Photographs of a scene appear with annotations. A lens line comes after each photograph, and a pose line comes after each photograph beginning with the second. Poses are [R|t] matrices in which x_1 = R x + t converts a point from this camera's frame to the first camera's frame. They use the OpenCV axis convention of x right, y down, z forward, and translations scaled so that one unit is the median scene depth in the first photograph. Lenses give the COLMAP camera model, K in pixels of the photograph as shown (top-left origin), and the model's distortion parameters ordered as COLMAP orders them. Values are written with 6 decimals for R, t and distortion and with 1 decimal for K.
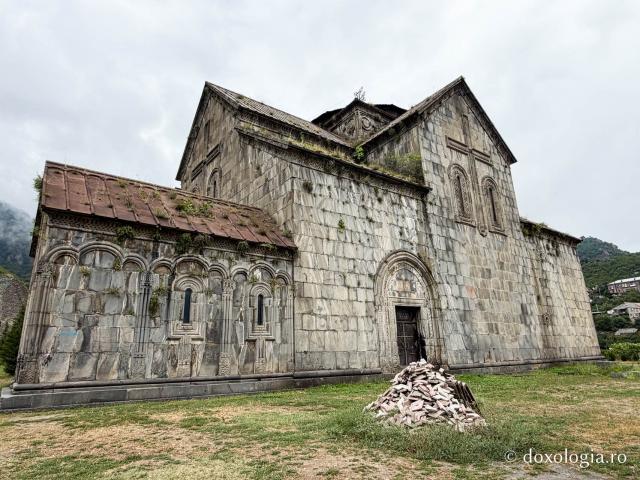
lens RADIAL K [[401.3, 0, 320.0], [0, 401.3, 240.0], [0, 0, 1]] dist [0.000514, -0.000893]
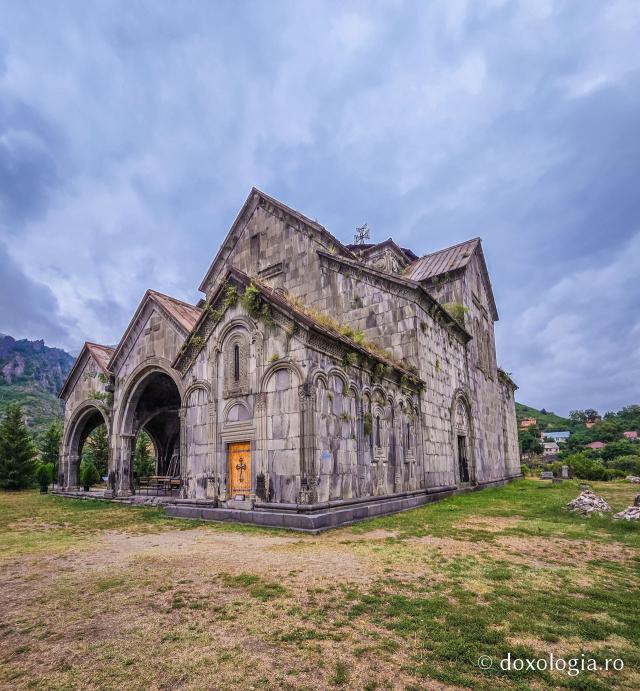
lens RADIAL K [[367.4, 0, 319.0], [0, 367.4, 425.9], [0, 0, 1]] dist [0.000686, 0.000155]
pose [[0.951333, 0.047300, 0.304513, -0.578331], [-0.096845, 0.983975, 0.149714, 0.011632], [-0.292552, -0.171918, 0.940669, 0.084956]]
